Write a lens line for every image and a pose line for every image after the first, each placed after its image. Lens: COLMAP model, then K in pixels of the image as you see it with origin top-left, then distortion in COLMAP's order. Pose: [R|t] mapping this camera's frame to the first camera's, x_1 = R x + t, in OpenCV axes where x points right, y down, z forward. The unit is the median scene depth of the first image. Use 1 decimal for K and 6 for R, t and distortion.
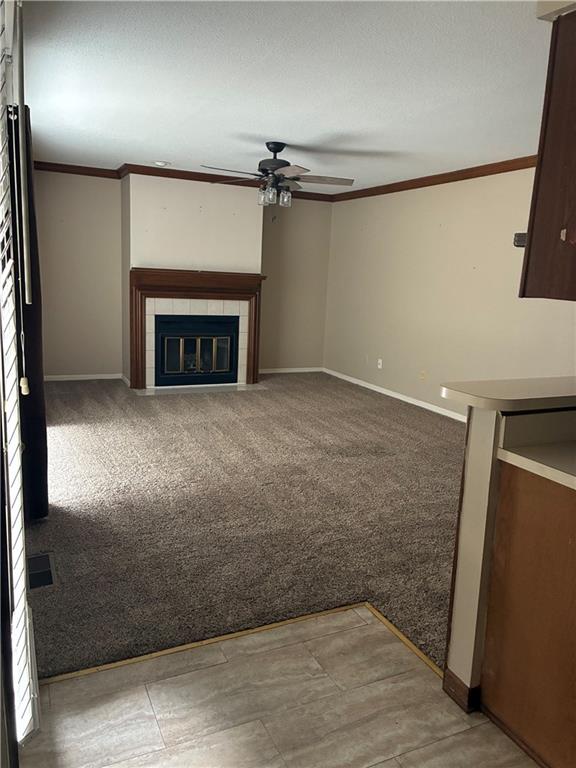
lens RADIAL K [[588.4, 0, 286.5], [0, 588.4, 380.6], [0, 0, 1]] dist [0.049636, -0.062560]
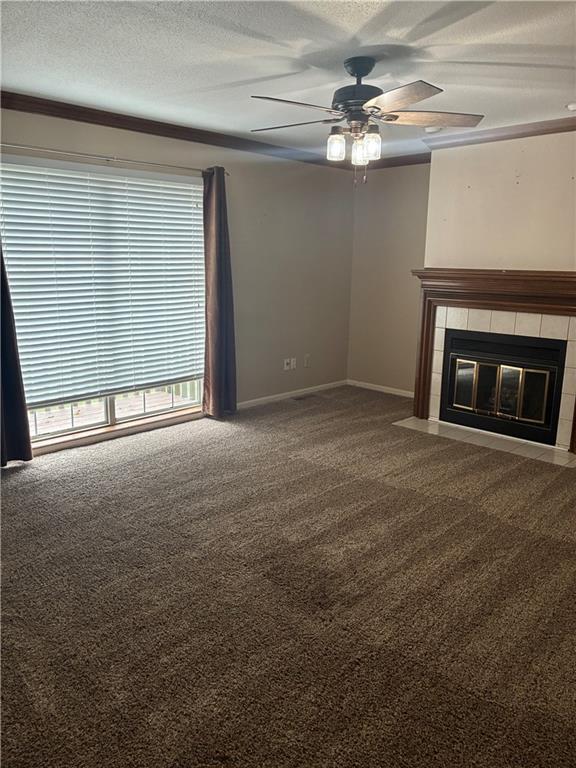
lens RADIAL K [[588.4, 0, 286.5], [0, 588.4, 380.6], [0, 0, 1]] dist [0.049636, -0.062560]
pose [[0.343070, 0.152389, -0.926866, 0.431133], [-0.172966, 0.980127, 0.097124, -0.083491], [0.923247, 0.126995, 0.362610, 0.539601]]
